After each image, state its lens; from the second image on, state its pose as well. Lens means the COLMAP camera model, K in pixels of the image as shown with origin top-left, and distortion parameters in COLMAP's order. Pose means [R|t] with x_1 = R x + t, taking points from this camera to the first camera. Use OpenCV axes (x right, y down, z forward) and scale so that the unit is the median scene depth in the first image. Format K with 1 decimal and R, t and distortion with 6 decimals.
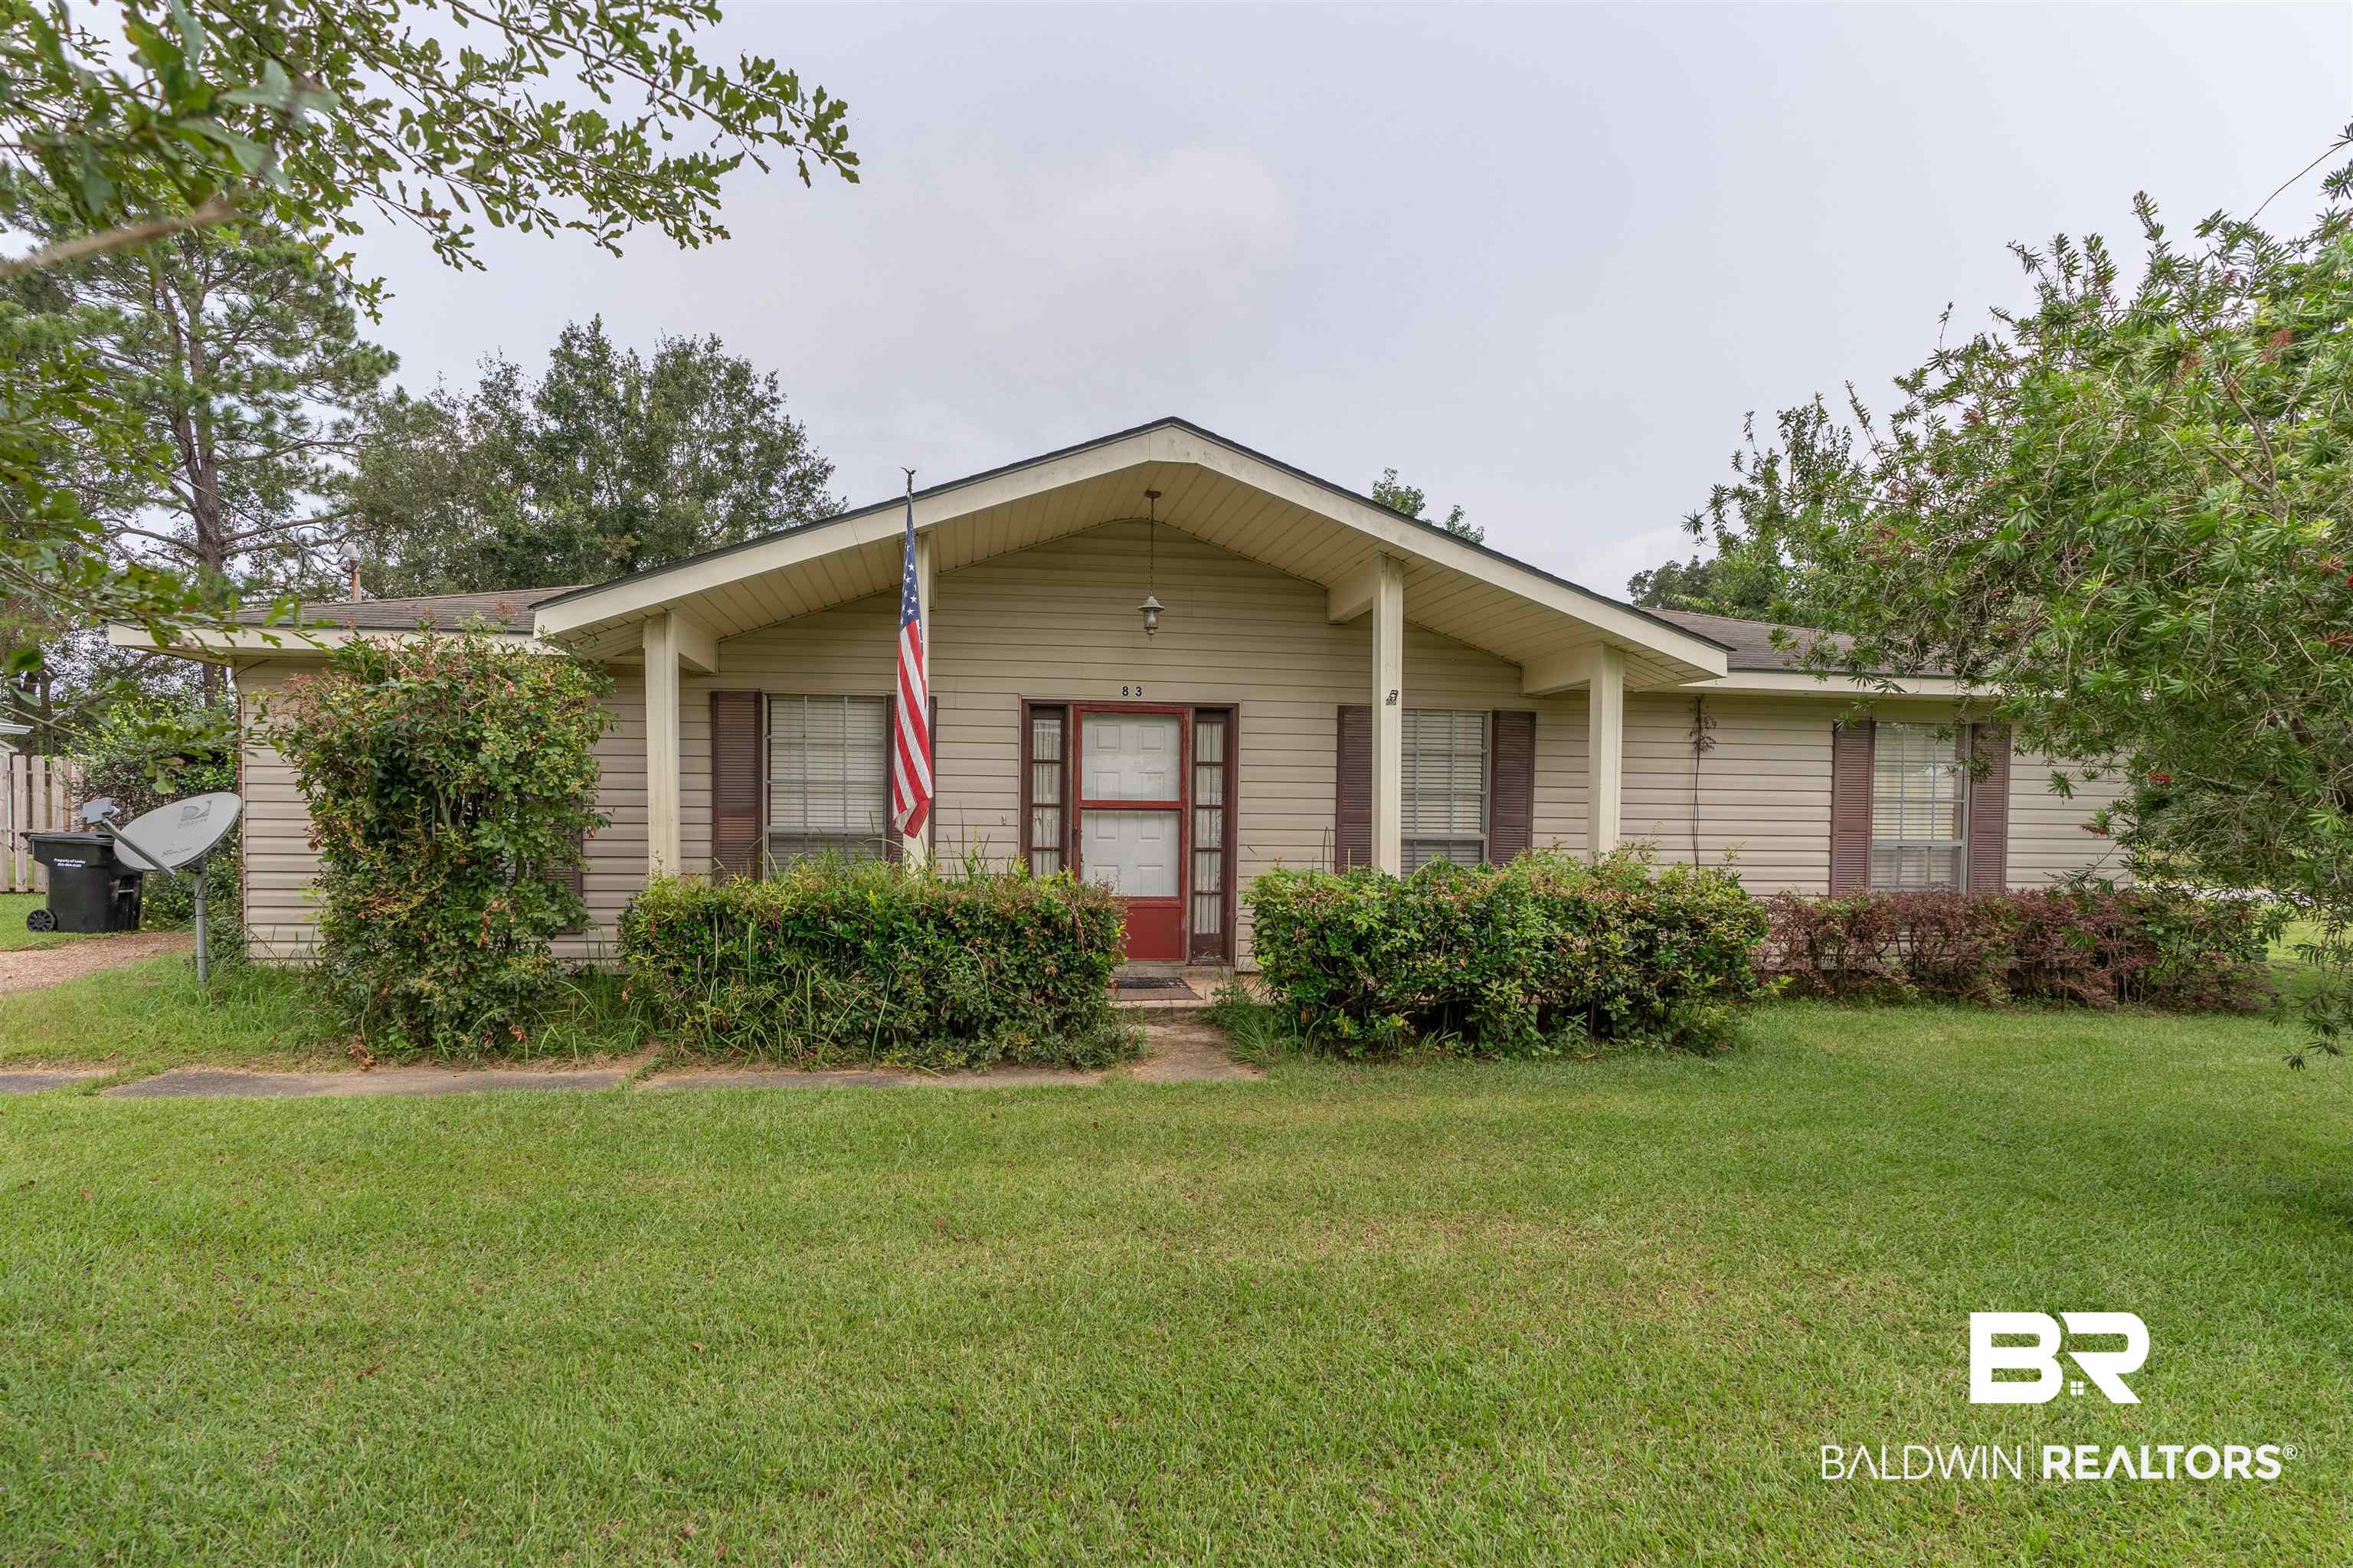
lens RADIAL K [[1067.3, 0, 1167.2], [0, 1067.3, 796.3], [0, 0, 1]] dist [-0.005066, 0.001555]
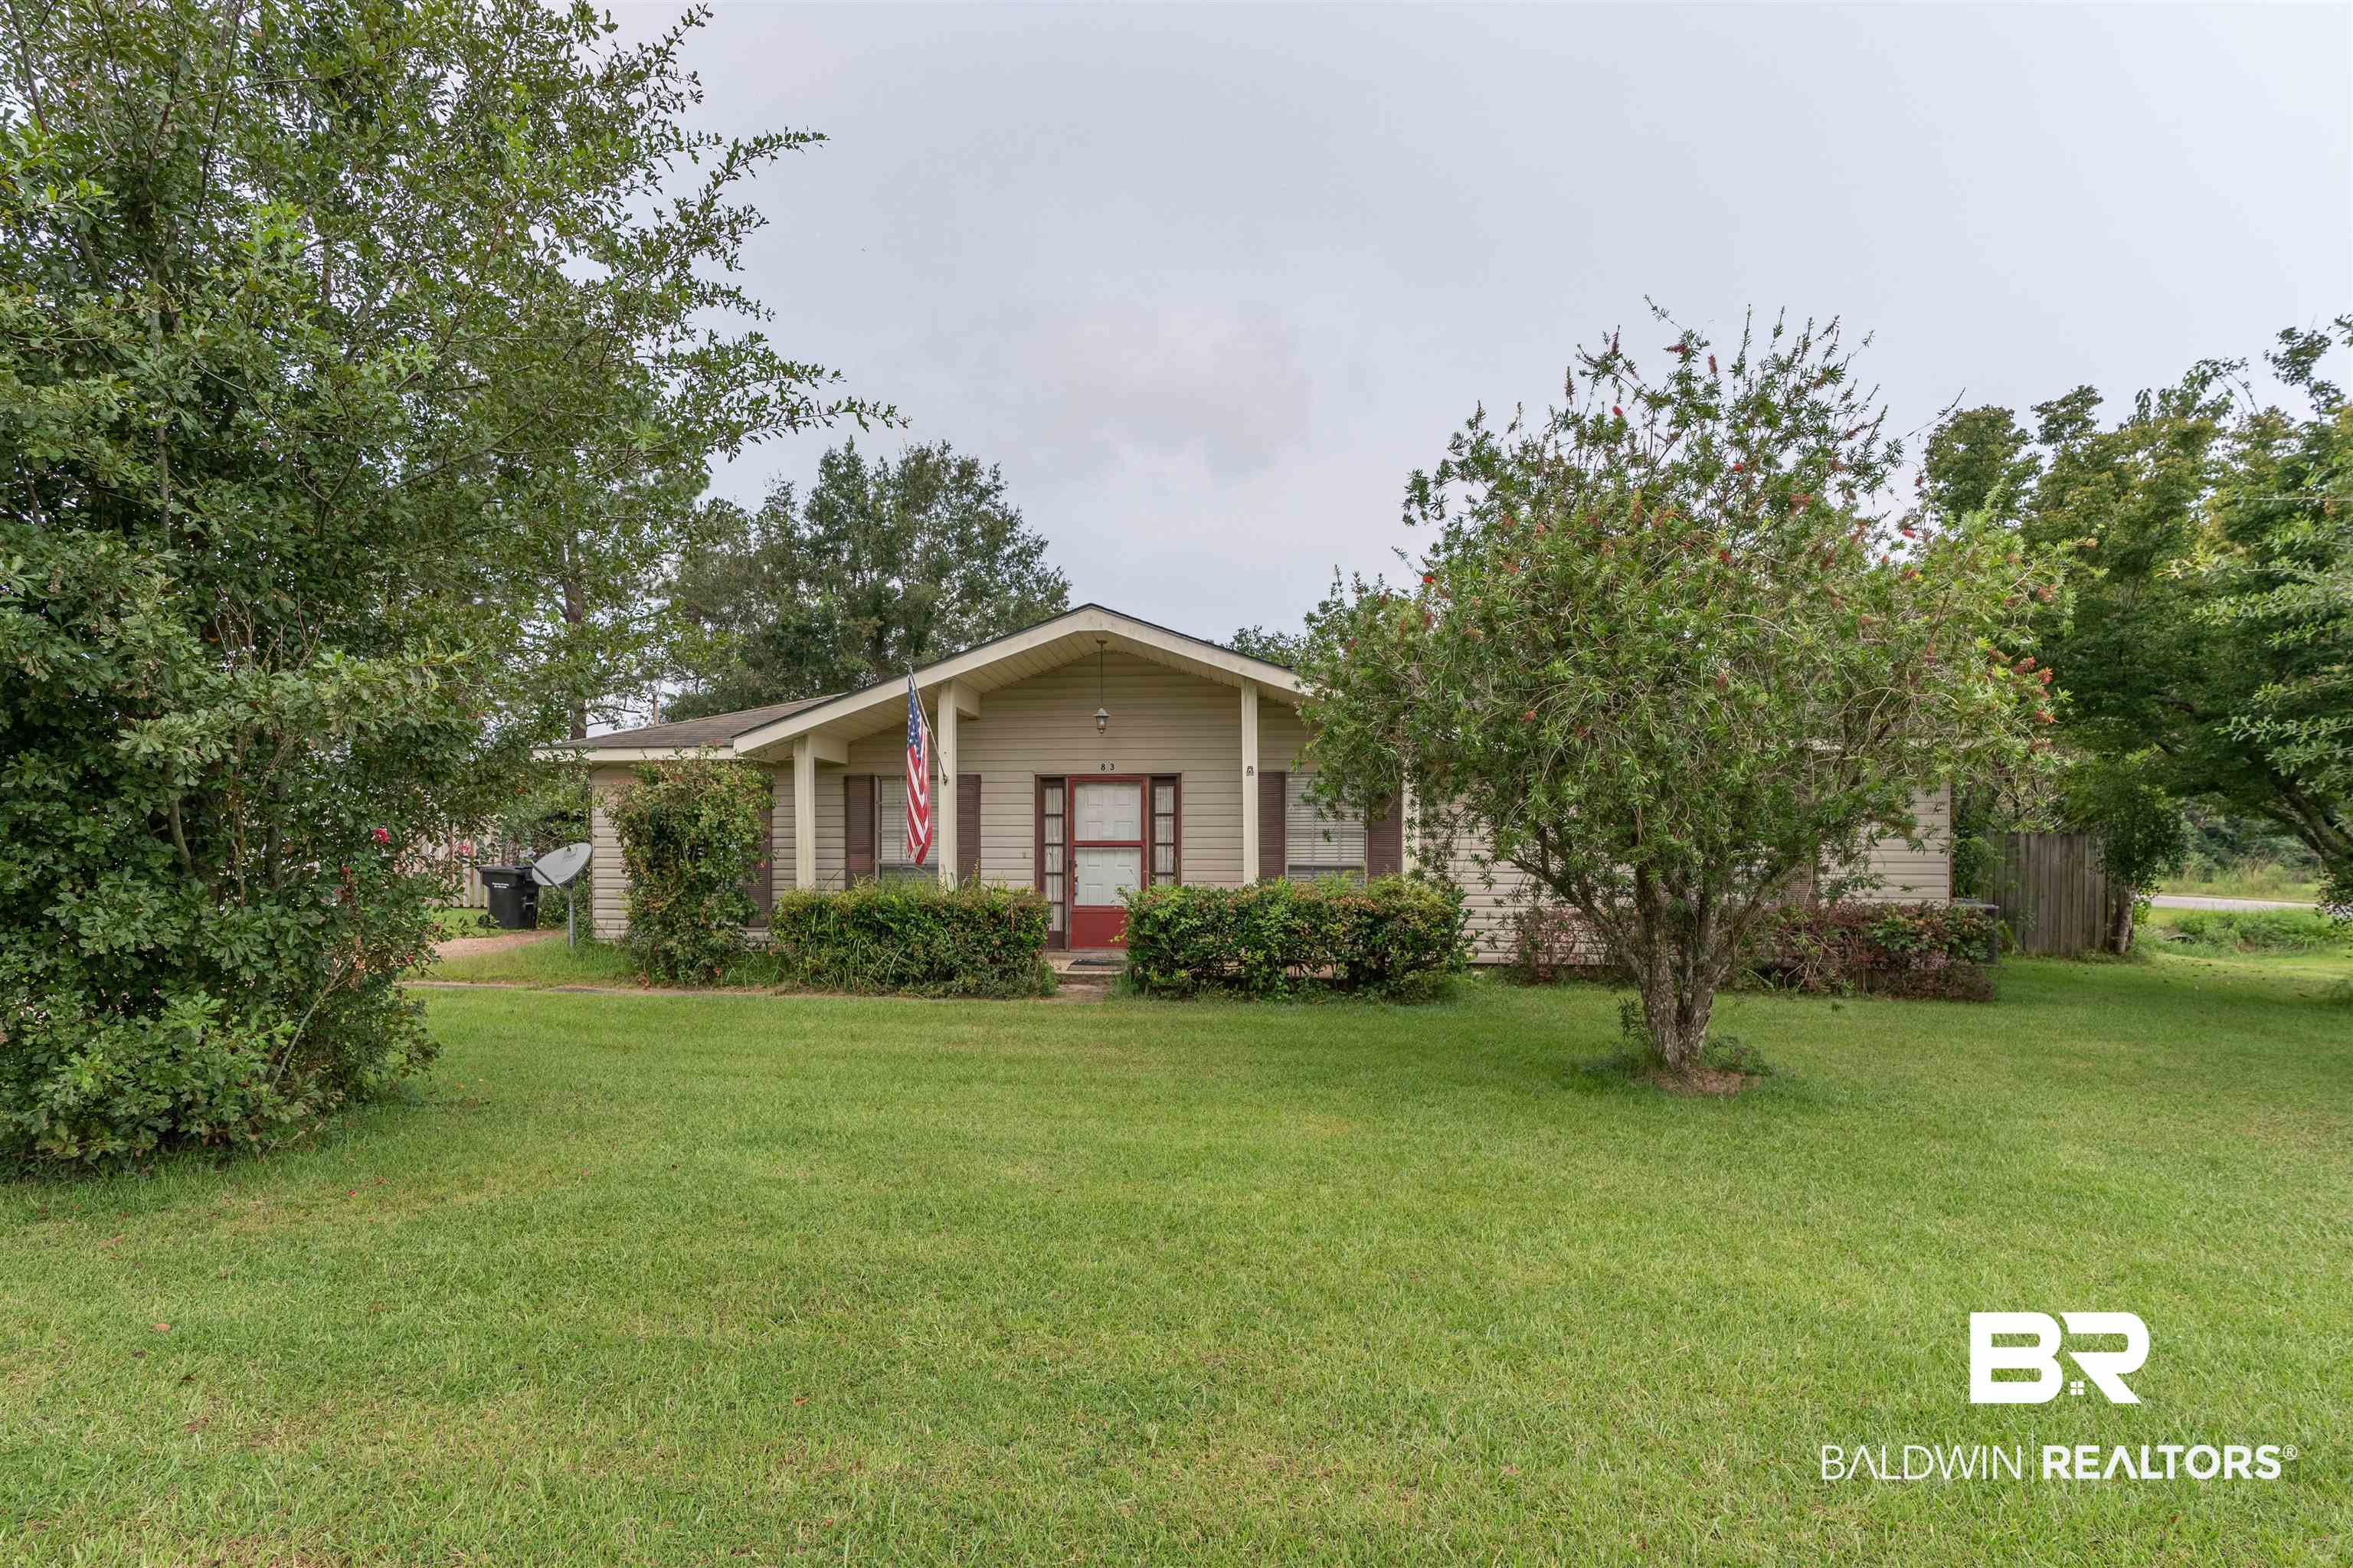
lens RADIAL K [[1092.2, 0, 1186.1], [0, 1092.2, 786.8], [0, 0, 1]] dist [0.002210, 0.000099]
pose [[0.975265, -0.021570, -0.219982, 0.414134], [0.013486, 0.999180, -0.038184, -0.011471], [0.220626, 0.034273, 0.974756, -0.465200]]
